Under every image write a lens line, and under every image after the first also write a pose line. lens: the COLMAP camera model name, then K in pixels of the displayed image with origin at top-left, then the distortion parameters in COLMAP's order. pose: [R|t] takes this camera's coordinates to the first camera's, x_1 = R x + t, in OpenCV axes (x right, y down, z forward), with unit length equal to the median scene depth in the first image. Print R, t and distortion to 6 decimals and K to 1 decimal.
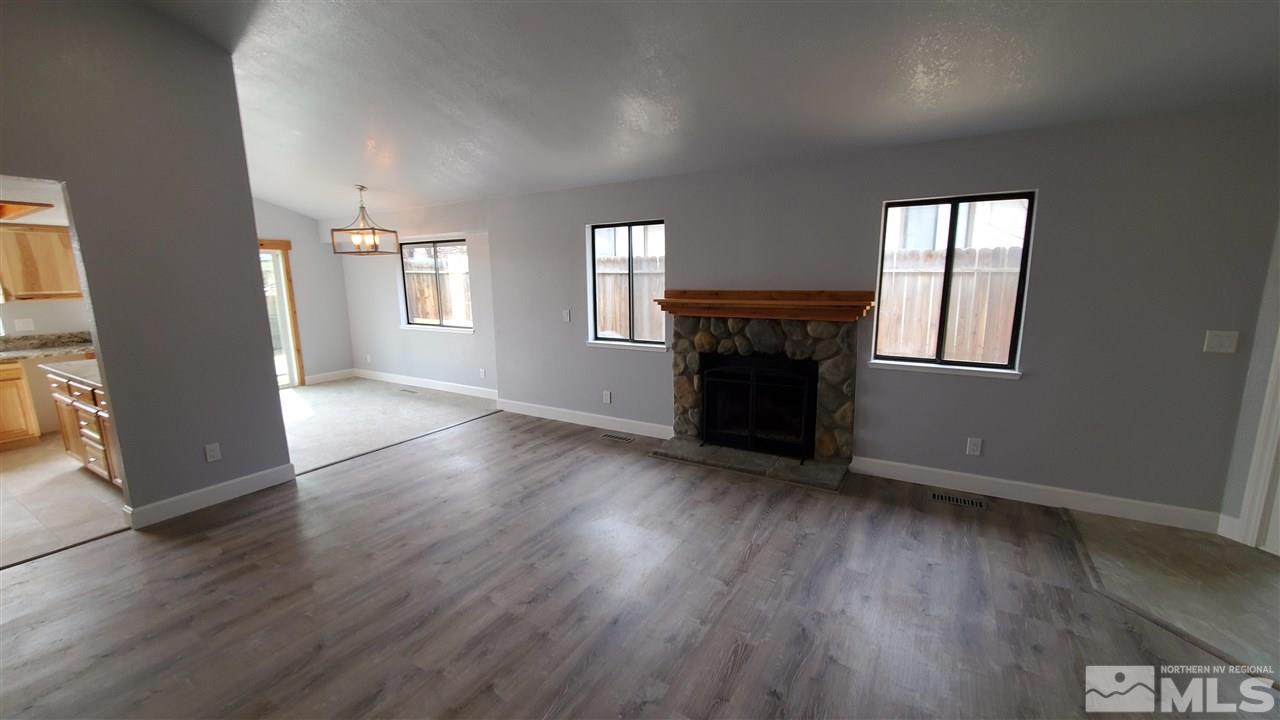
lens RADIAL K [[507.9, 0, 632.7], [0, 507.9, 366.1], [0, 0, 1]] dist [-0.000886, -0.000199]
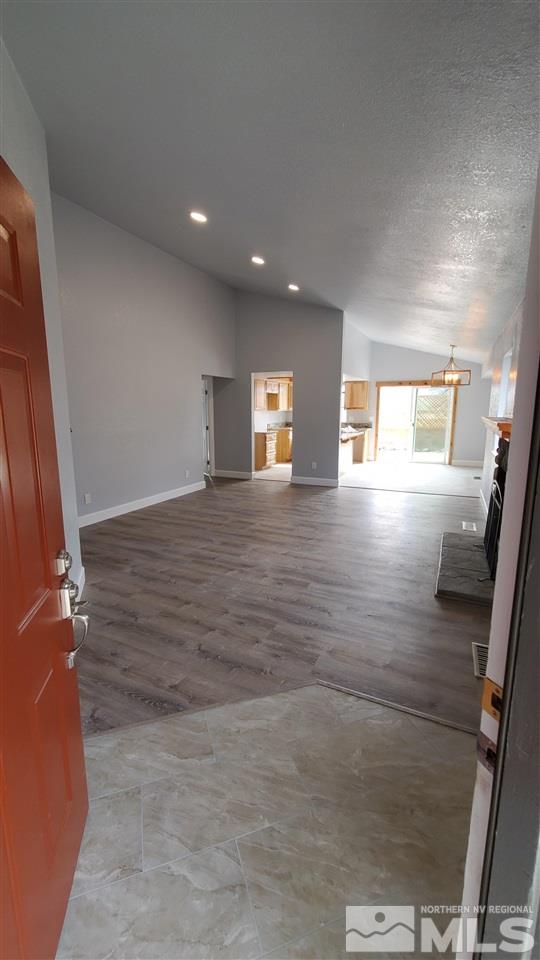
lens RADIAL K [[380.9, 0, 265.0], [0, 380.9, 473.0], [0, 0, 1]] dist [-0.000886, -0.000199]
pose [[0.099720, 0.181212, -0.978375, 1.492029], [-0.172312, 0.971565, 0.162388, -0.097767], [0.979982, 0.152393, 0.128109, 0.659596]]
